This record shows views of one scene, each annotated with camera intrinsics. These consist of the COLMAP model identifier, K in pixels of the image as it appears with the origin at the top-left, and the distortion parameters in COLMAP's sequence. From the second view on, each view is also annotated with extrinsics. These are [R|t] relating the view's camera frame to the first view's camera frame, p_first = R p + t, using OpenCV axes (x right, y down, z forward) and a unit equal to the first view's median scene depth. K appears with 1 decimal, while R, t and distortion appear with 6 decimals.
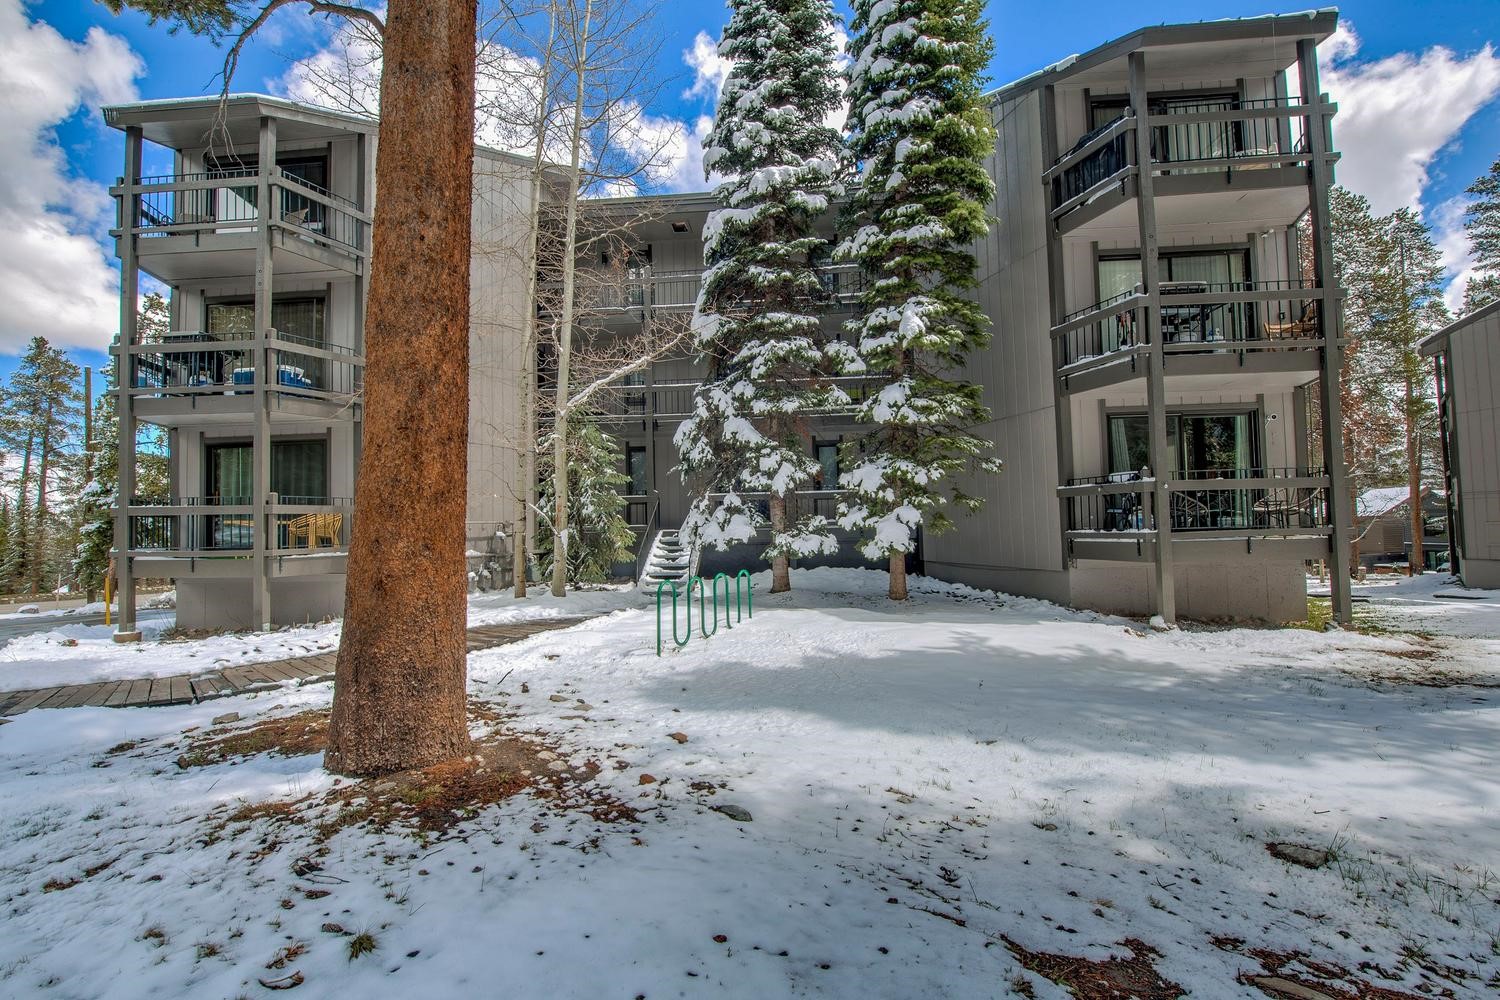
lens RADIAL K [[628.6, 0, 743.3], [0, 628.6, 502.0], [0, 0, 1]] dist [-0.018201, -0.000922]
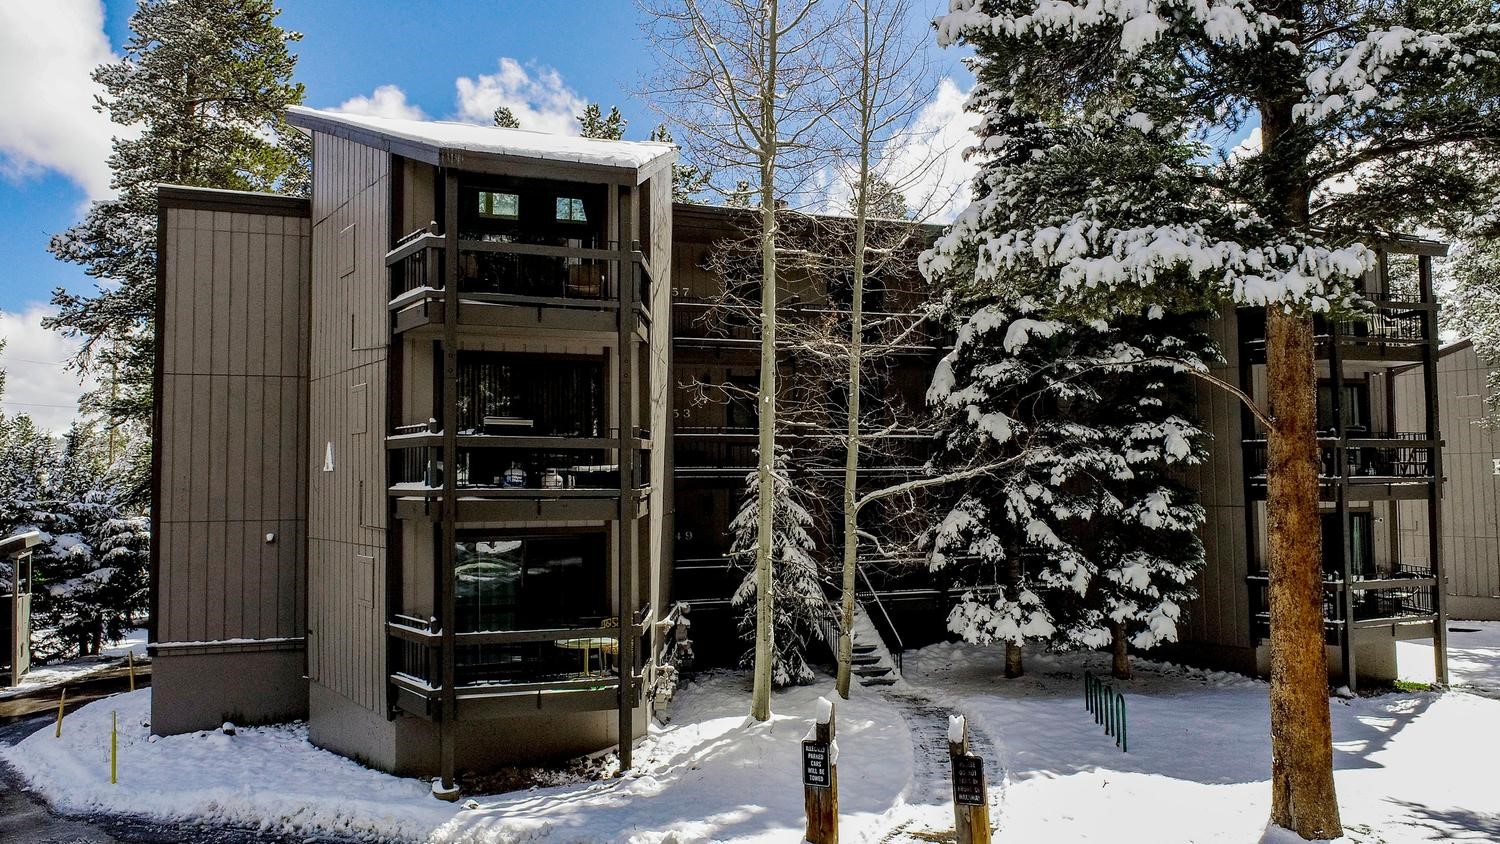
lens RADIAL K [[1041.5, 0, 741.2], [0, 1041.5, 419.8], [0, 0, 1]] dist [-0.009315, 0.003171]
pose [[0.911779, 0.033081, 0.409347, -1.214506], [-0.024726, 0.999364, -0.025687, -0.251705], [-0.409936, 0.013299, 0.912017, -0.412185]]
